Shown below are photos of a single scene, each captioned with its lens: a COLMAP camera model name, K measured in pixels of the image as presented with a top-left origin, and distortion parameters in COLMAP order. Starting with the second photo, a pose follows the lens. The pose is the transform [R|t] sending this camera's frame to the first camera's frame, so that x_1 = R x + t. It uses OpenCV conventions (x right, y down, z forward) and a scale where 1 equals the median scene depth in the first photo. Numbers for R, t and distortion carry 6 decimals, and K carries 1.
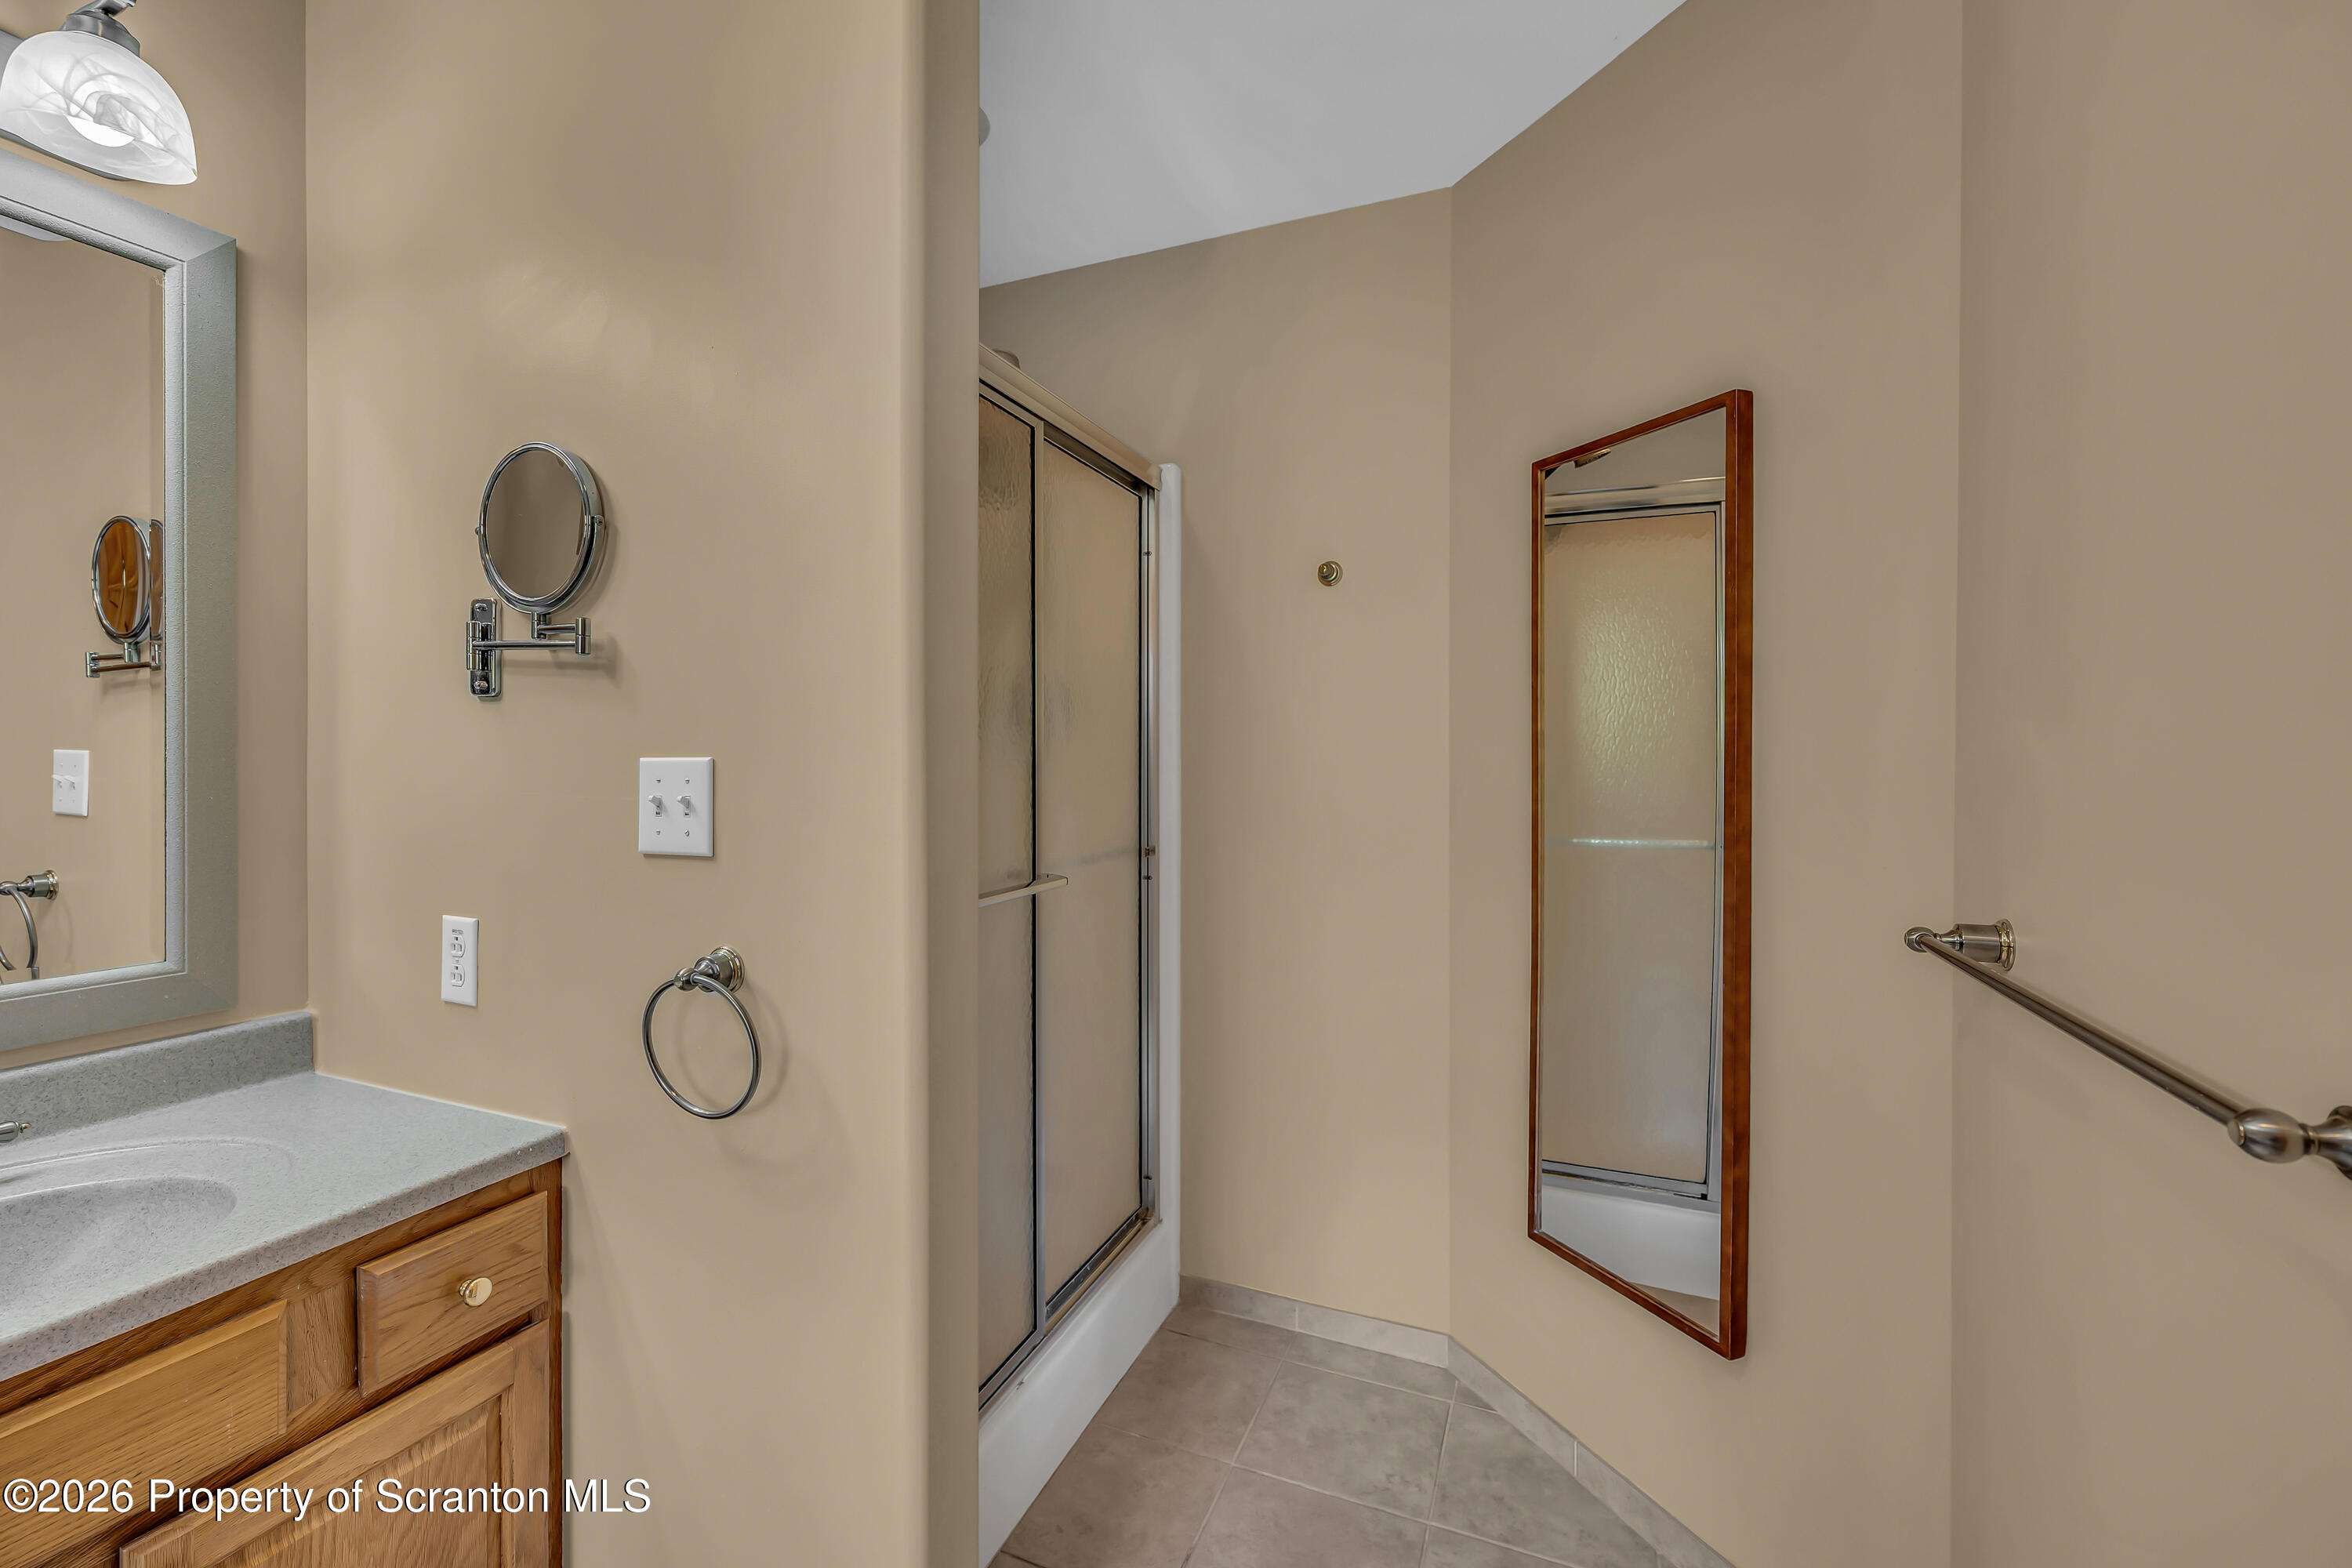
lens RADIAL K [[1034.1, 0, 1169.2], [0, 1034.1, 764.8], [0, 0, 1]] dist [0.000398, -0.000430]
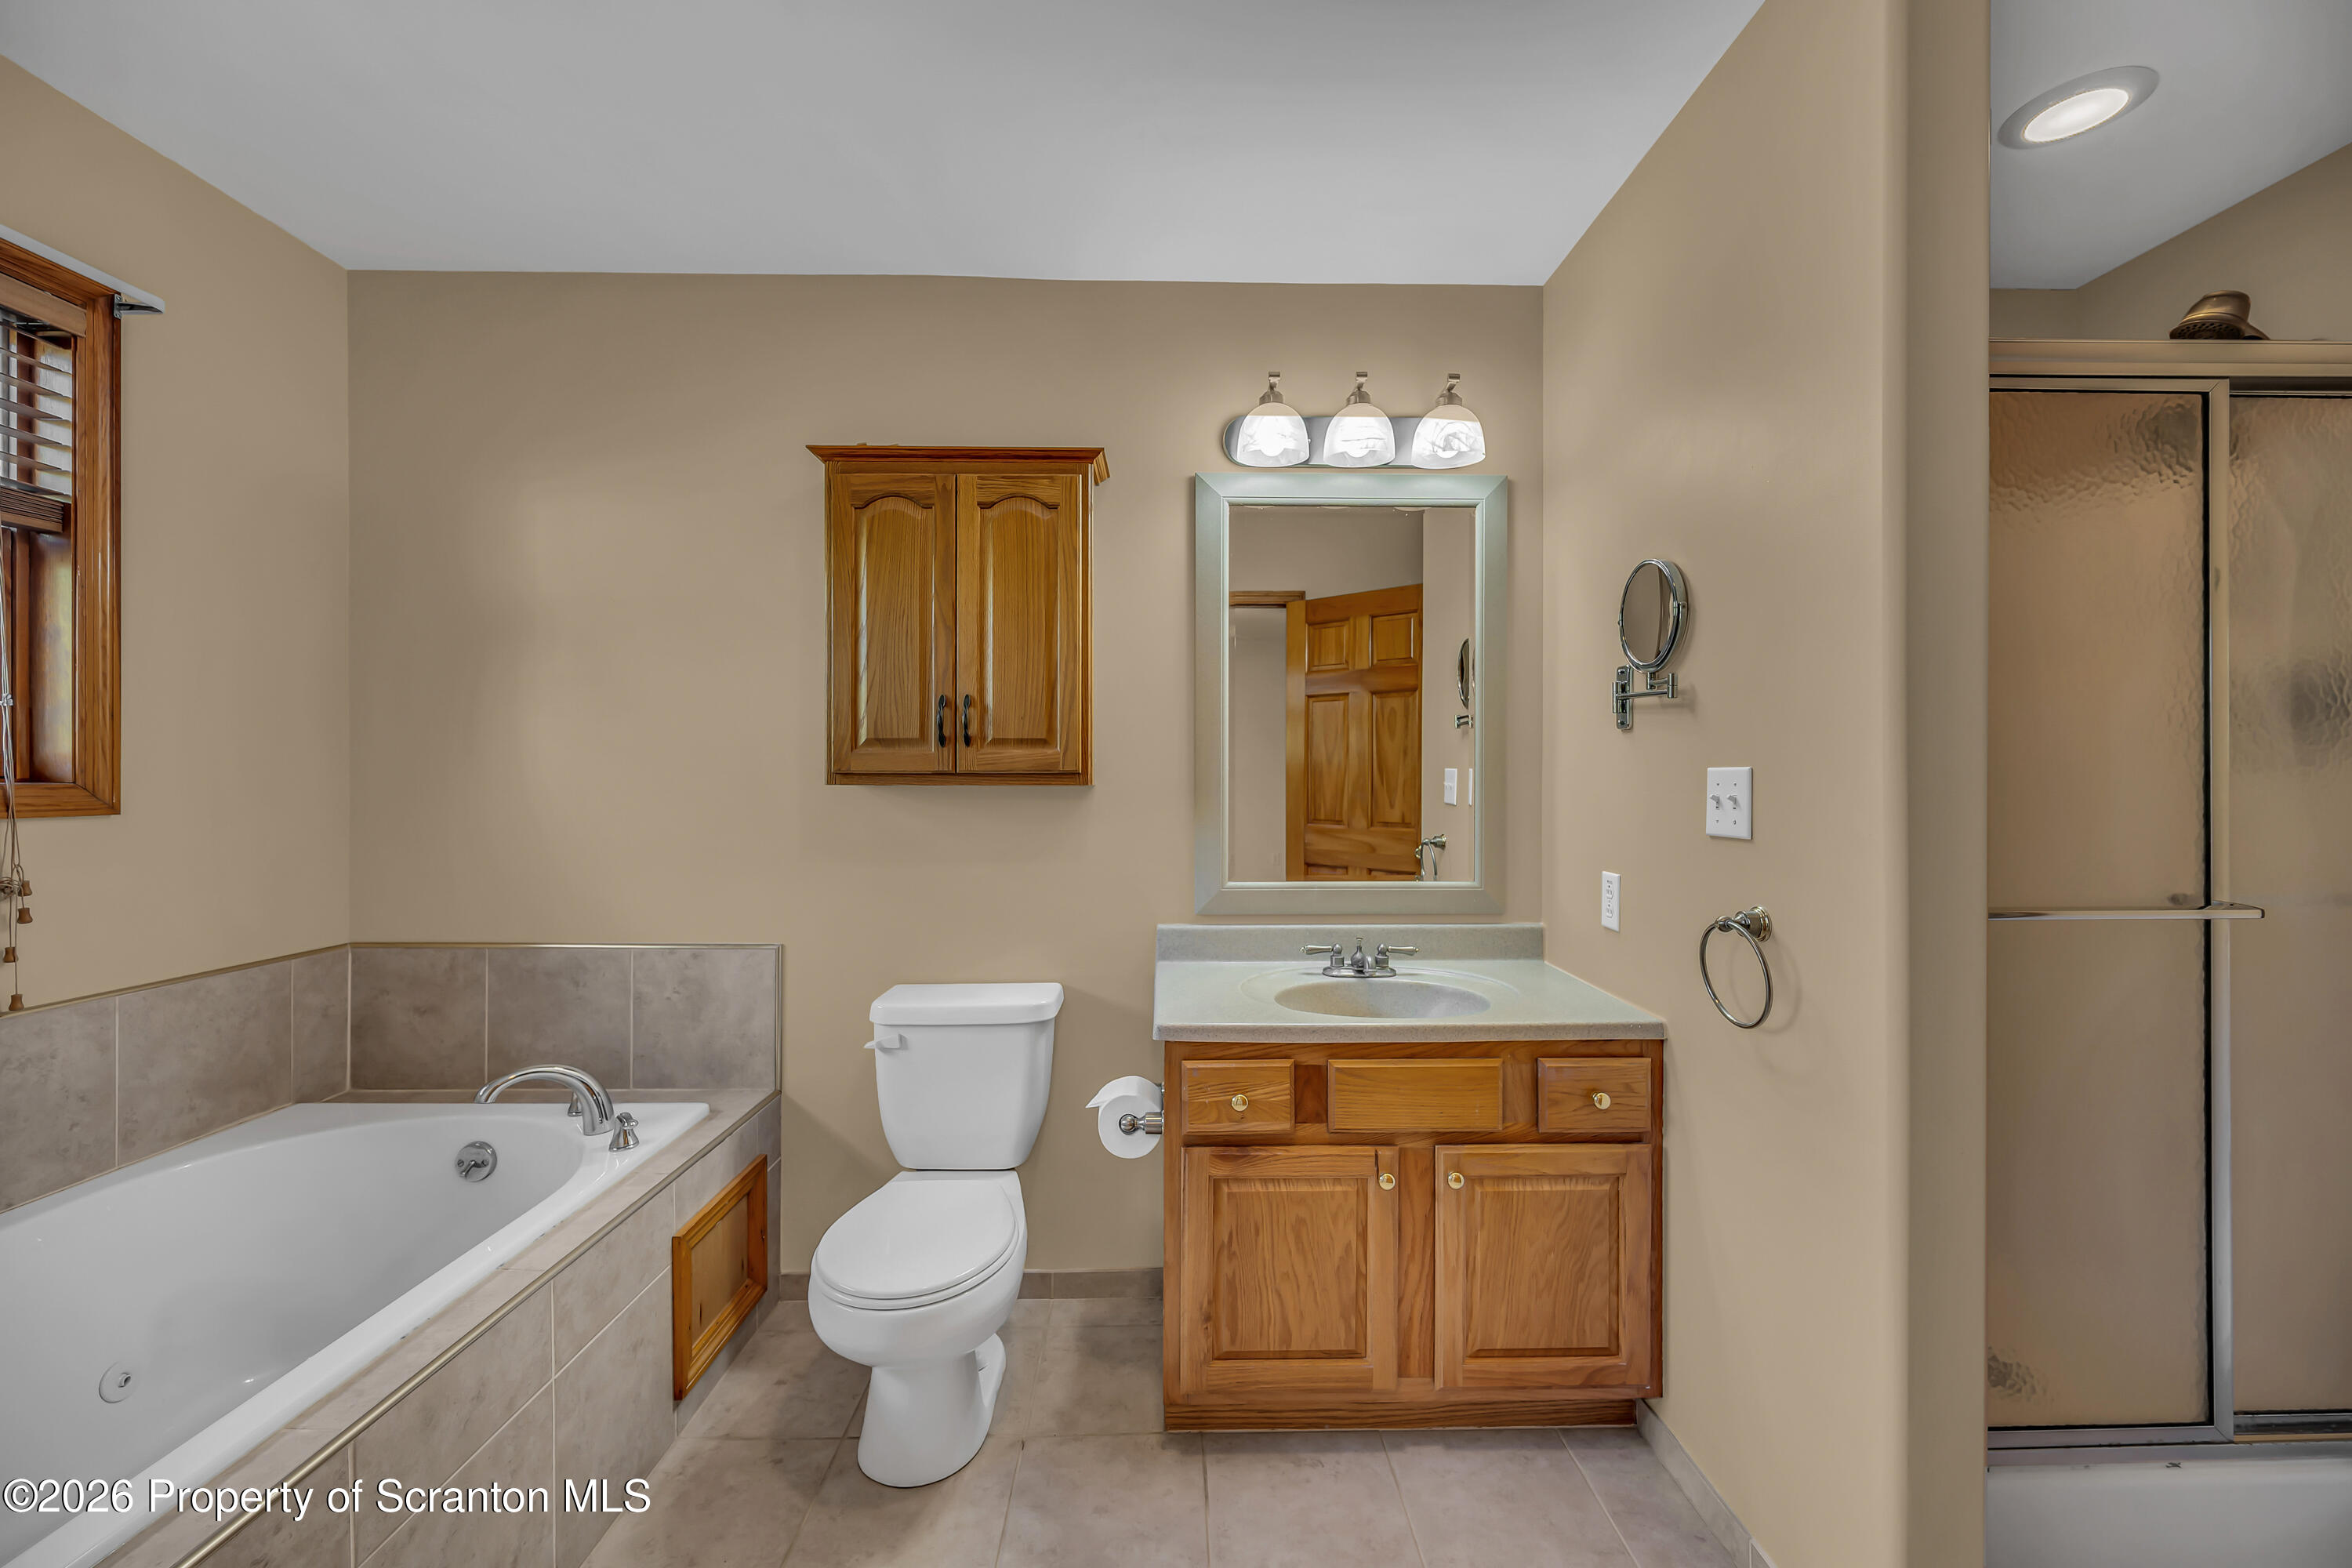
lens RADIAL K [[933.9, 0, 1179.7], [0, 933.9, 774.9], [0, 0, 1]] dist [0.000328, 0.000049]
pose [[0.422454, -0.003137, -0.906379, 0.342540], [-0.006955, 0.999953, -0.006703, 0.016253], [0.906358, 0.009136, 0.422412, -0.195916]]
